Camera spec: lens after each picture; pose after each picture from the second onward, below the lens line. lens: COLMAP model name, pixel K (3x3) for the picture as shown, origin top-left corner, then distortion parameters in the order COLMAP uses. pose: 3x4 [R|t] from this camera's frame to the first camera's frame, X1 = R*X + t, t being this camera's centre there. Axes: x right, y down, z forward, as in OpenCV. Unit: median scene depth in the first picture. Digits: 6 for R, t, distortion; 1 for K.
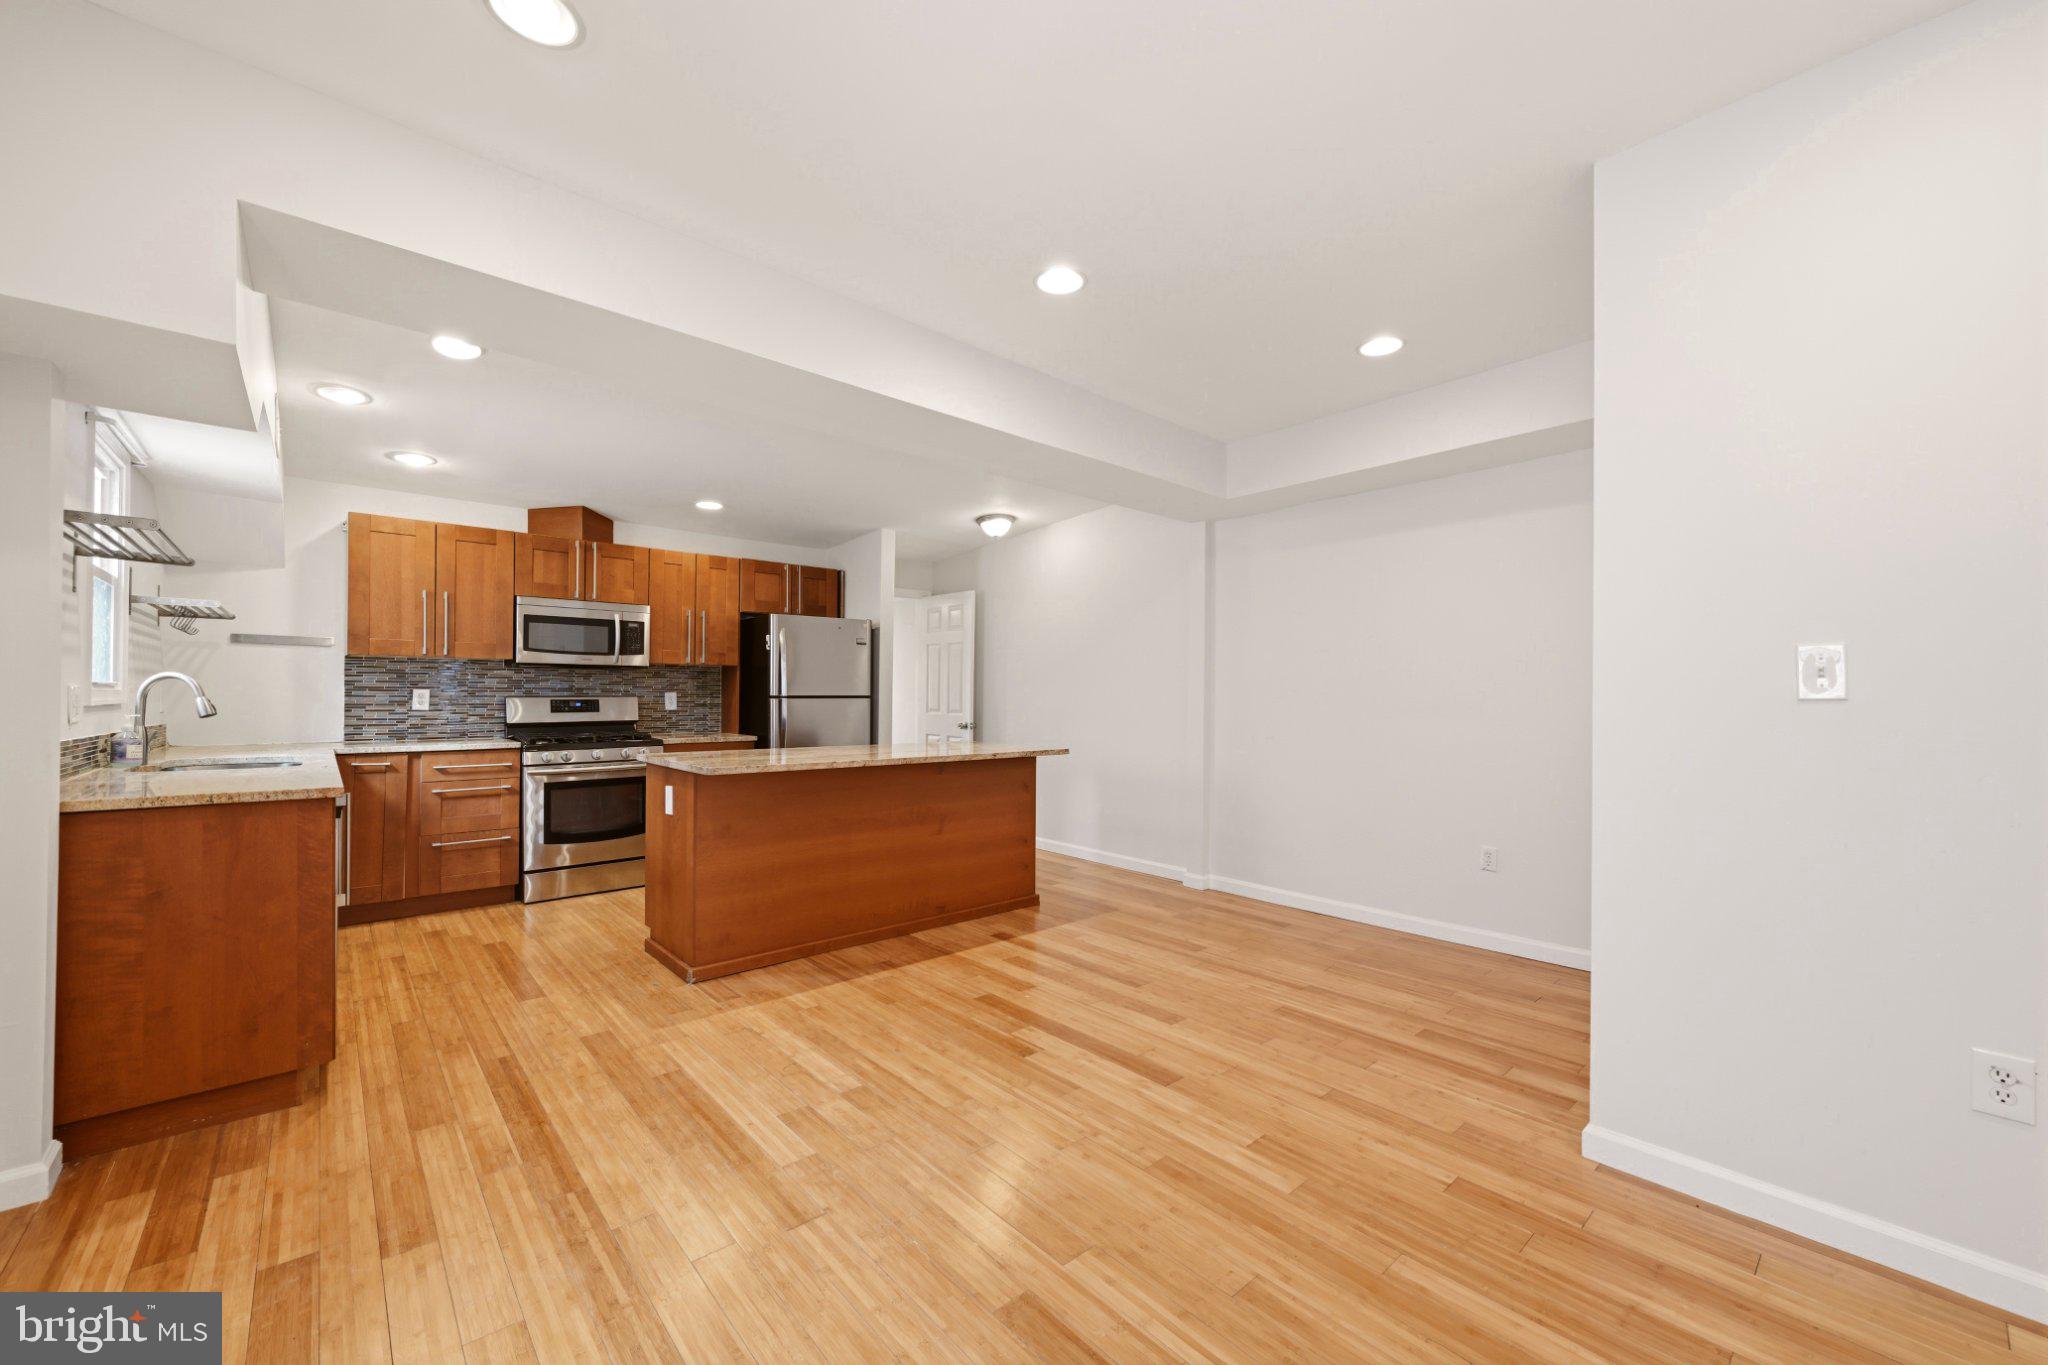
lens RADIAL K [[799.4, 0, 1029.2], [0, 799.4, 689.9], [0, 0, 1]] dist [-0.001059, 0.000427]
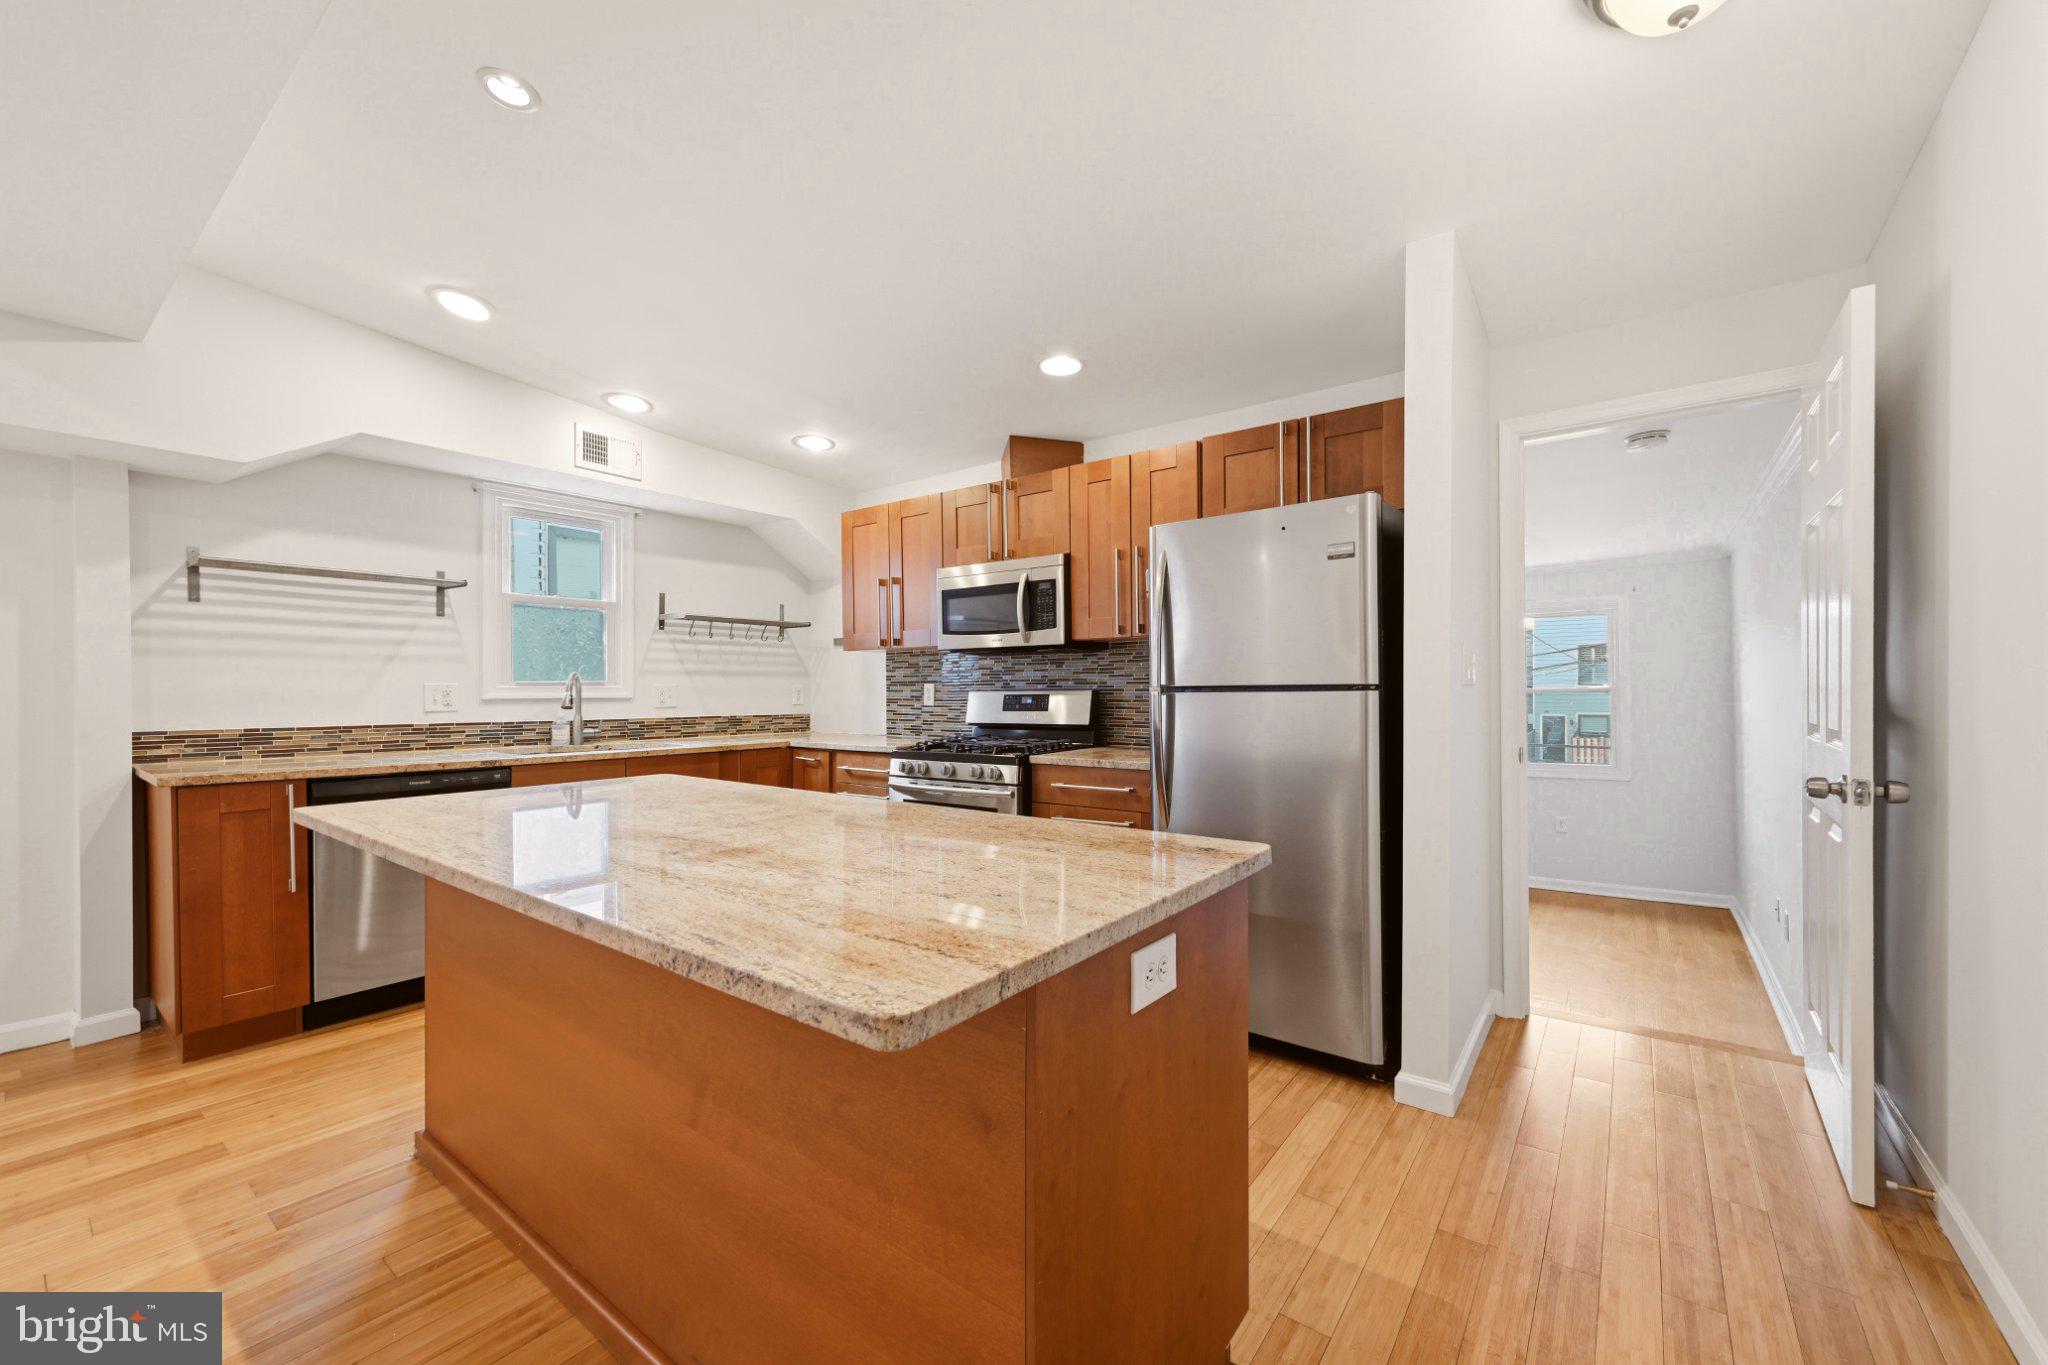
lens RADIAL K [[799.4, 0, 1029.2], [0, 799.4, 689.9], [0, 0, 1]] dist [-0.001059, 0.000427]
pose [[0.196247, -0.006577, -0.980532, 0.199642], [0.012548, 0.999912, -0.004195, 0.012748], [0.980474, -0.011480, 0.196313, 0.970925]]
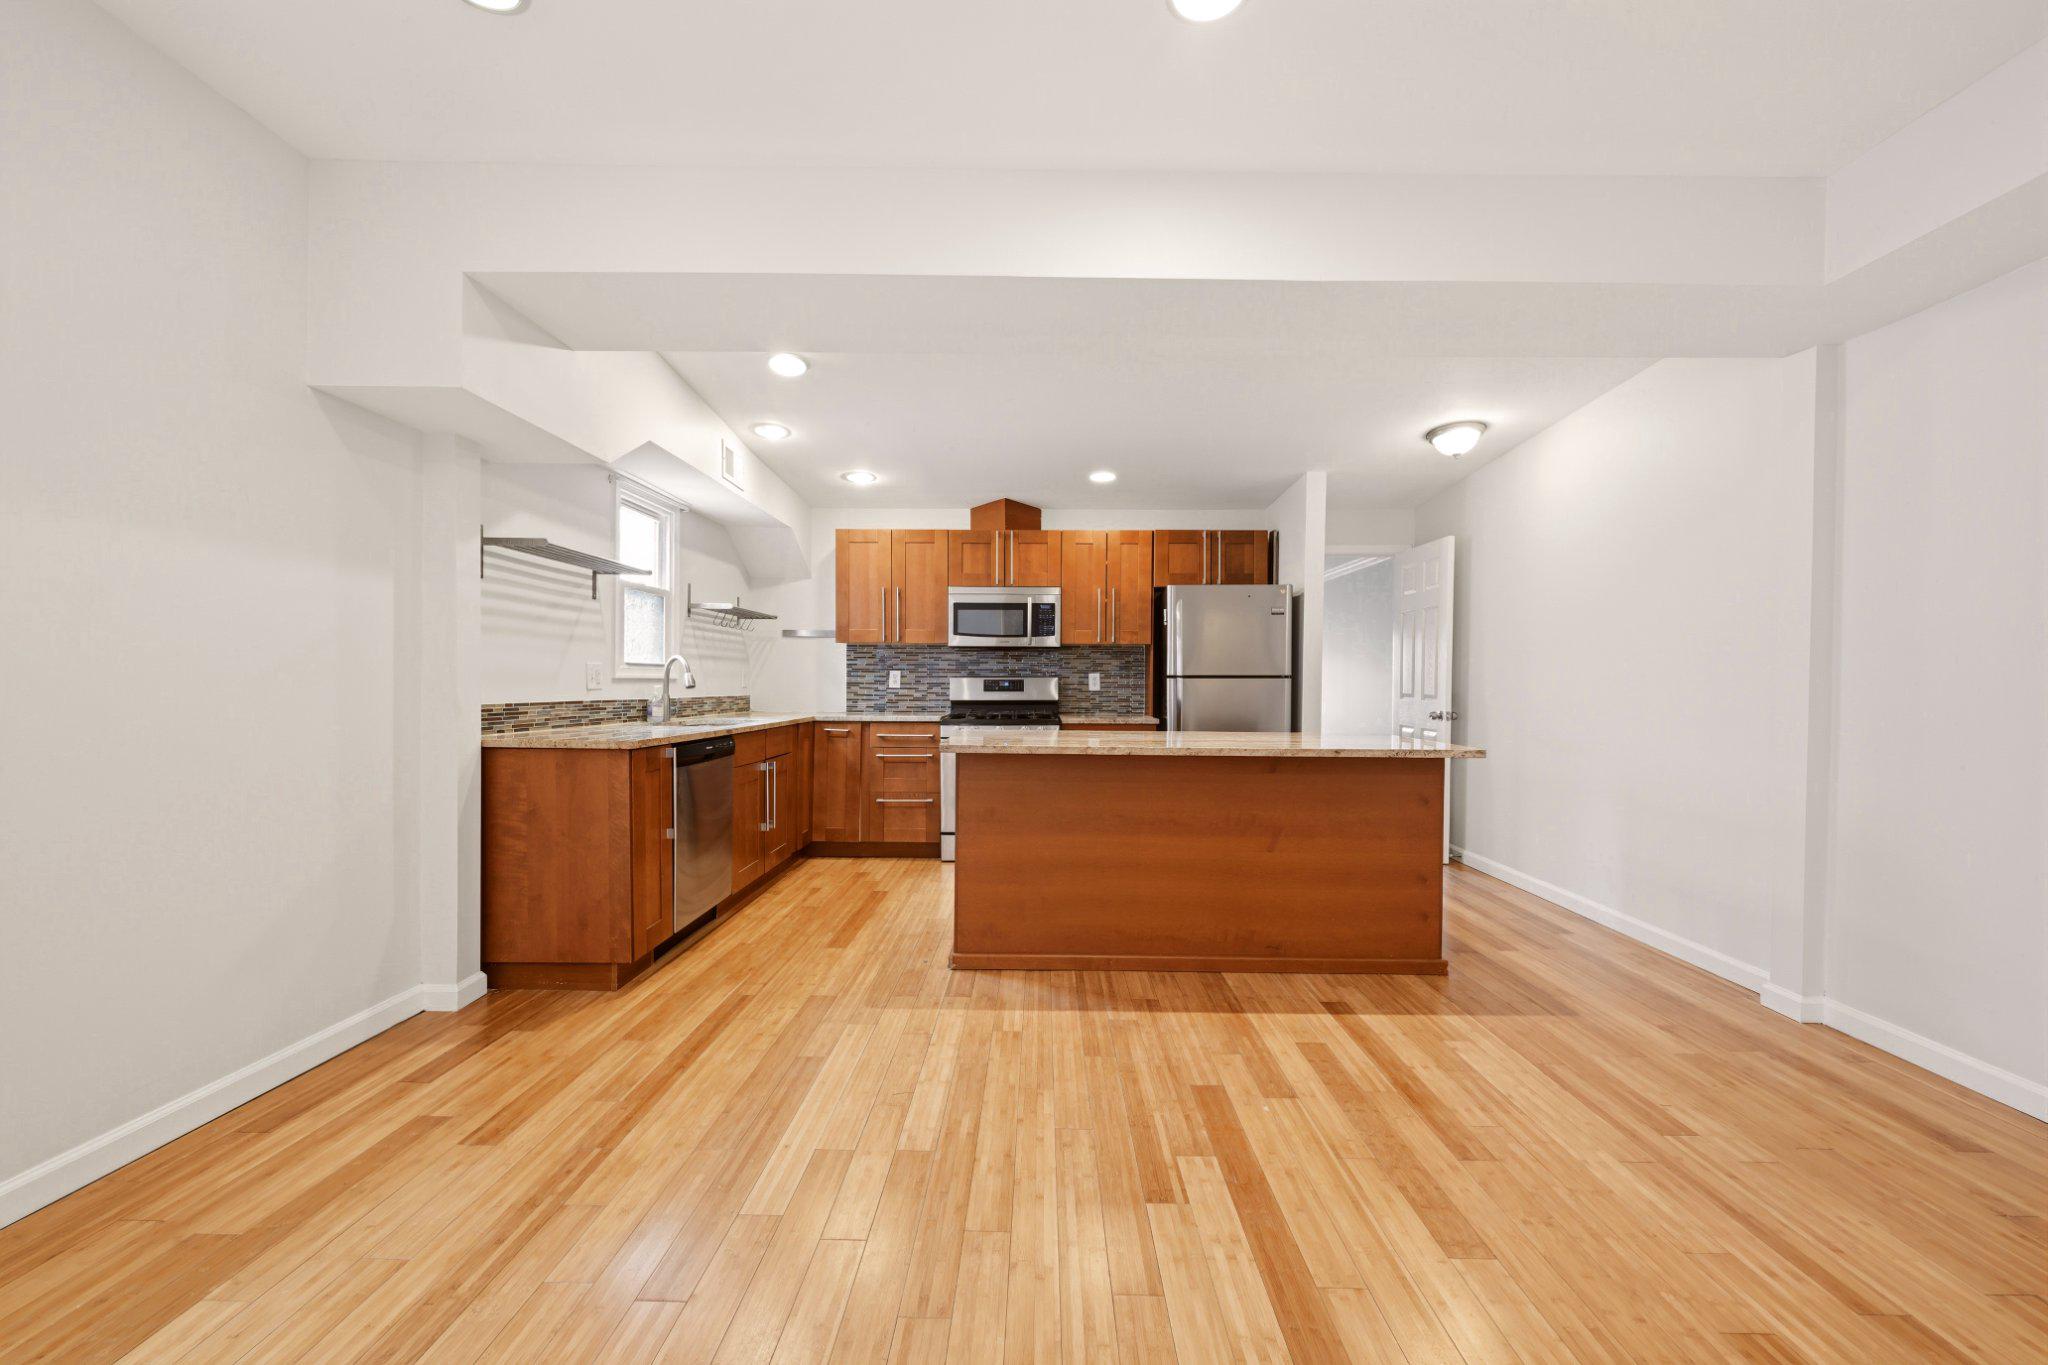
lens RADIAL K [[799.4, 0, 1029.2], [0, 799.4, 689.9], [0, 0, 1]] dist [-0.001059, 0.000427]
pose [[0.737736, 0.005155, -0.675069, 0.209668], [0.002833, 0.999938, 0.010732, 0.016410], [0.675083, -0.009830, 0.737676, 0.258917]]
